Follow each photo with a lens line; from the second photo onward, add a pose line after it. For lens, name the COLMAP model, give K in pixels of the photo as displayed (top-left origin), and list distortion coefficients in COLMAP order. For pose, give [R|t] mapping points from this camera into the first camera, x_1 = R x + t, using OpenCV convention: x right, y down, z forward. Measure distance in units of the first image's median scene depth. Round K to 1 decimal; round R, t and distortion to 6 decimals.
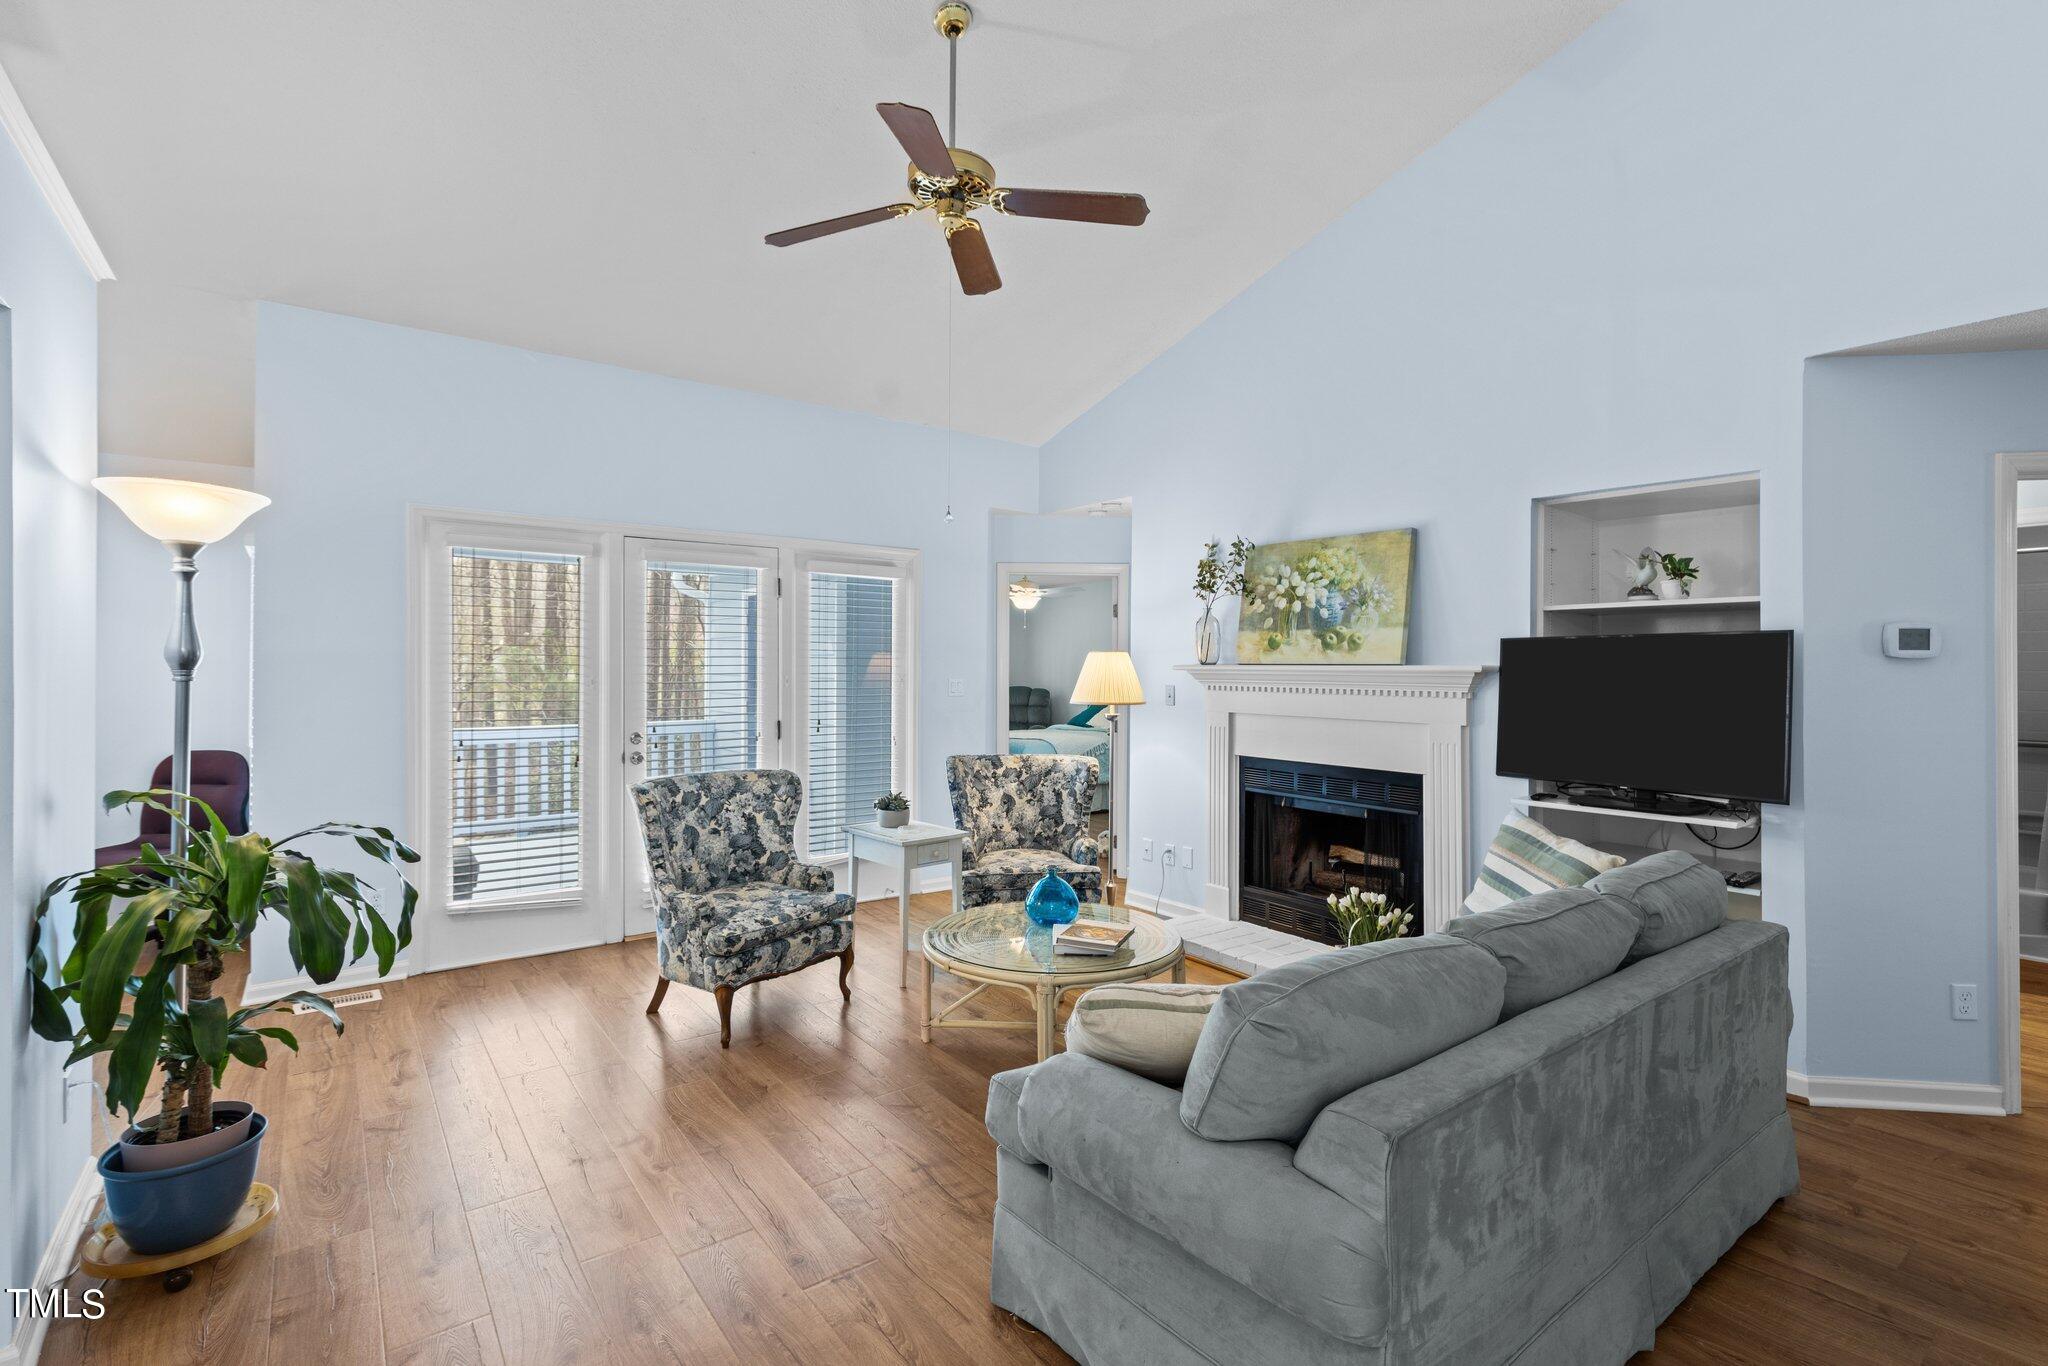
lens RADIAL K [[937.6, 0, 1038.4], [0, 937.6, 667.6], [0, 0, 1]] dist [0.022390, -0.000225]
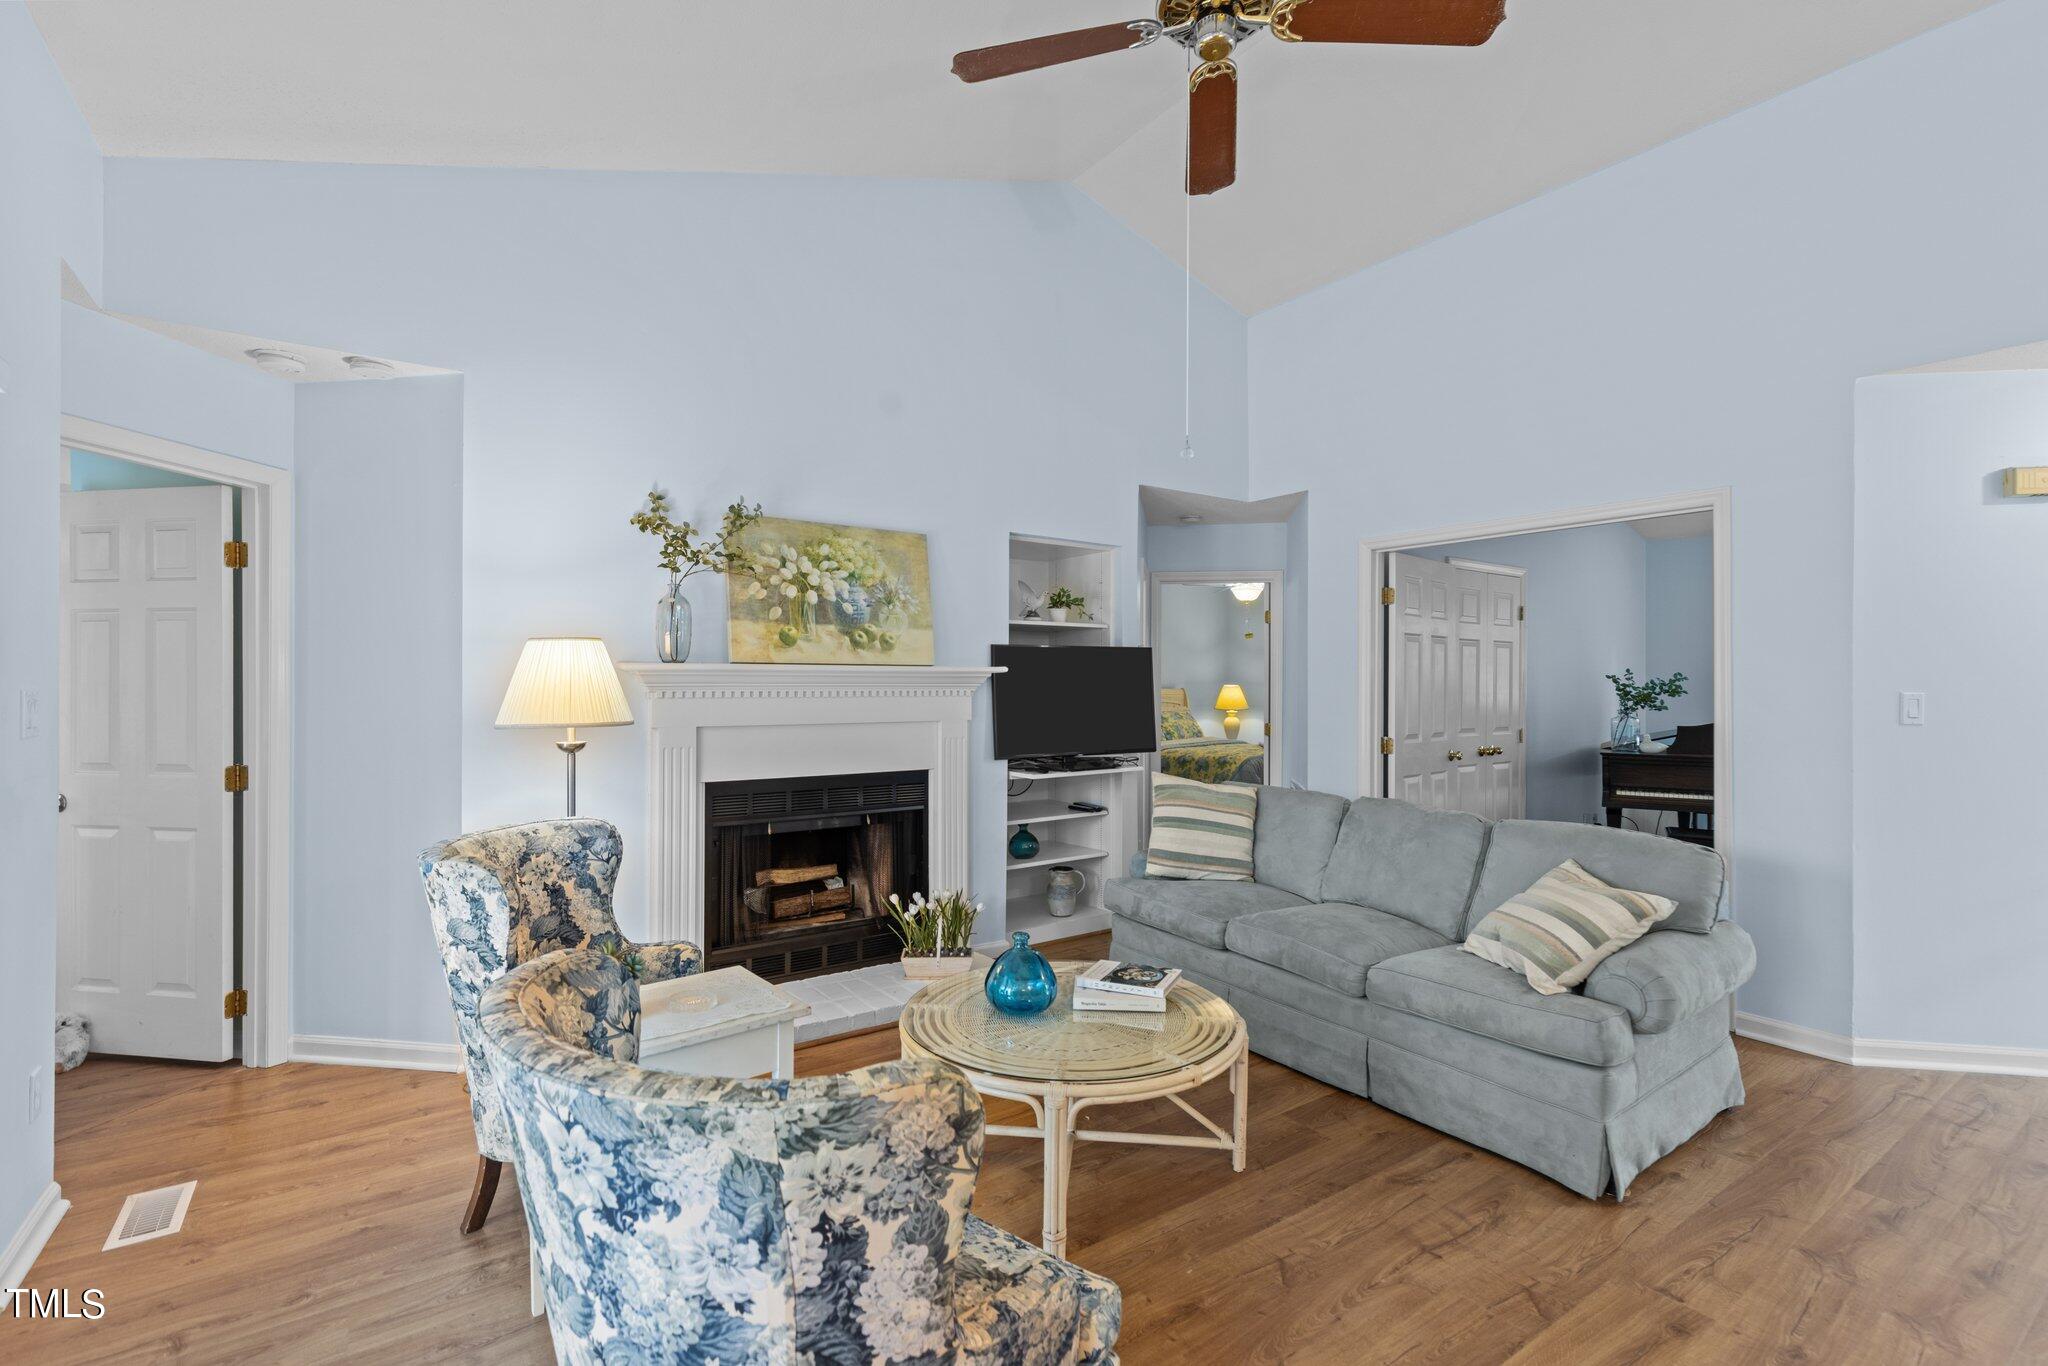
lens RADIAL K [[937.6, 0, 1038.4], [0, 937.6, 667.6], [0, 0, 1]] dist [0.022390, -0.000225]
pose [[0.046791, 0.001822, 0.998903, -0.589973], [-0.007680, 0.999969, -0.001464, -0.000375], [-0.998875, -0.007603, 0.046804, 0.762561]]
